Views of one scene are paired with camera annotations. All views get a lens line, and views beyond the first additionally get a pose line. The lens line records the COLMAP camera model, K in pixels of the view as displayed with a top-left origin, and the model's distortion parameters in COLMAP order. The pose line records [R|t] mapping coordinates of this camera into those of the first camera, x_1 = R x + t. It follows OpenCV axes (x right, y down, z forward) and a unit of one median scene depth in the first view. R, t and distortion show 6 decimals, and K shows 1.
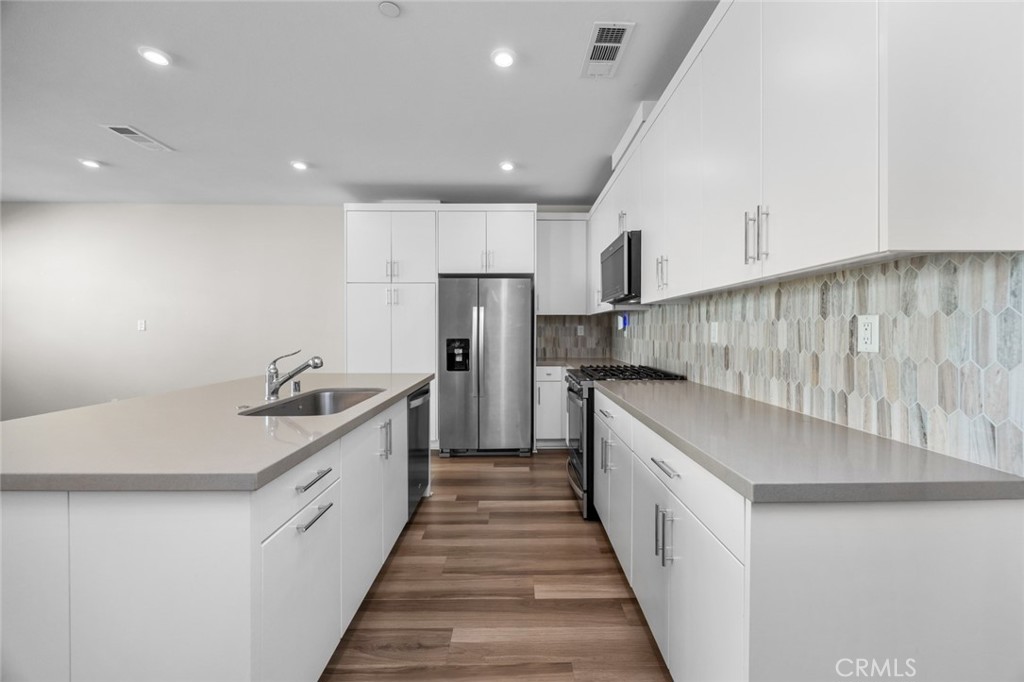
lens RADIAL K [[392.3, 0, 516.0], [0, 392.3, 333.6], [0, 0, 1]] dist [-0.002307, -0.000662]
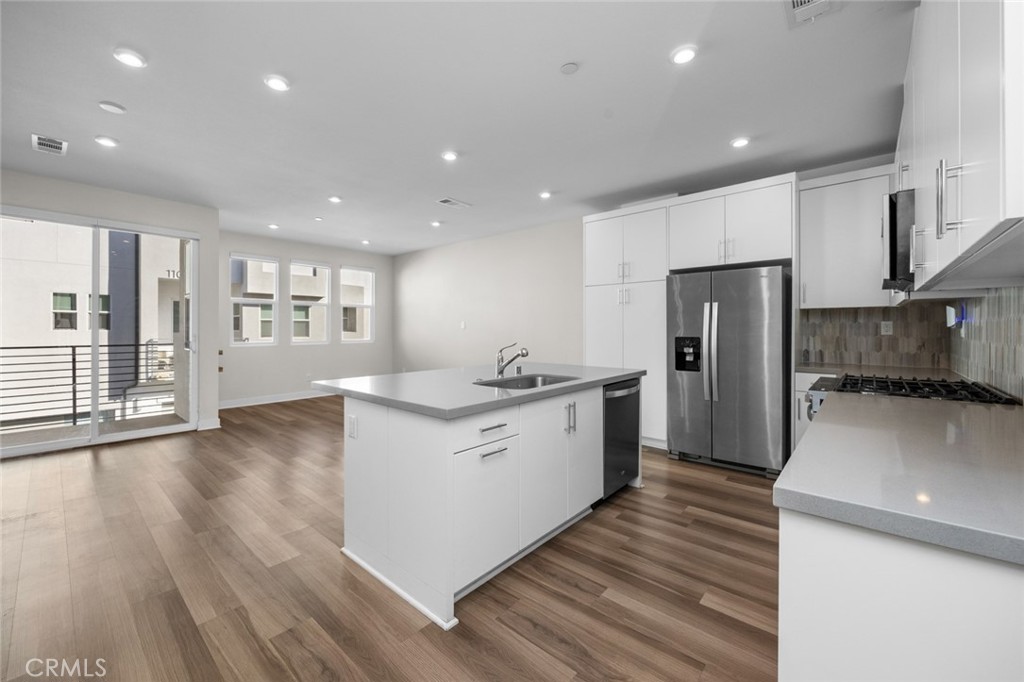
lens RADIAL K [[403.6, 0, 484.5], [0, 403.6, 330.3], [0, 0, 1]] dist [-0.000374, -0.000610]
pose [[0.725526, 0.001283, -0.688194, 0.227475], [-0.003462, 0.999992, -0.001785, 0.000308], [0.688186, 0.003678, 0.725525, -0.065360]]
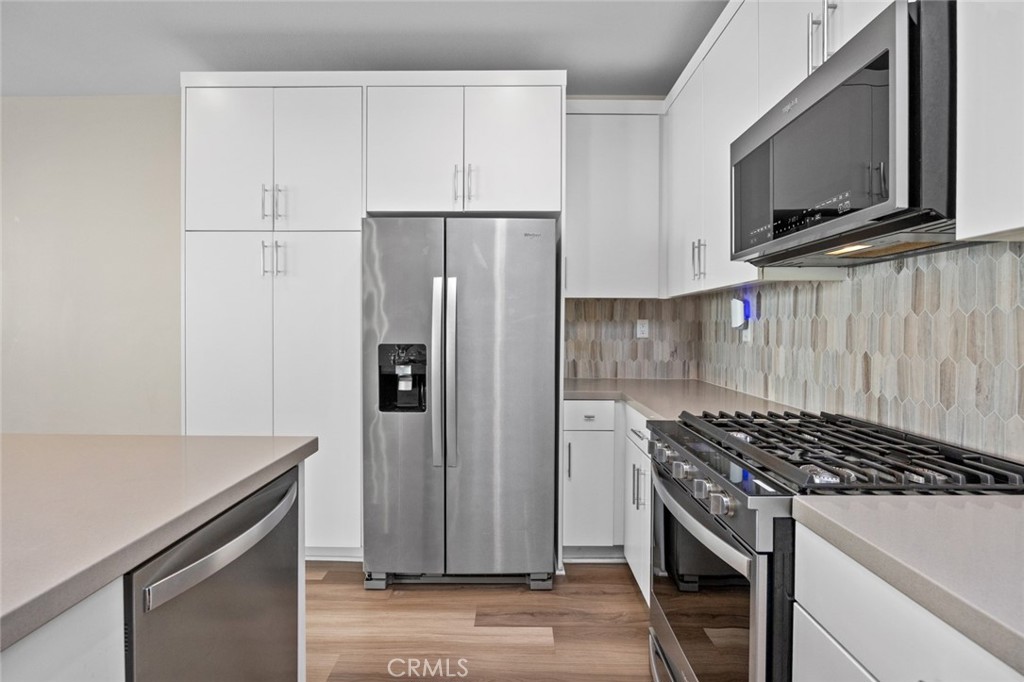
lens RADIAL K [[477.7, 0, 511.8], [0, 477.7, 333.3], [0, 0, 1]] dist [-0.010066, 0.000690]
pose [[0.999956, 0.004808, -0.008001, -0.013949], [-0.004788, 0.999985, 0.002542, -0.003631], [0.008013, -0.002503, 0.999965, 0.567860]]
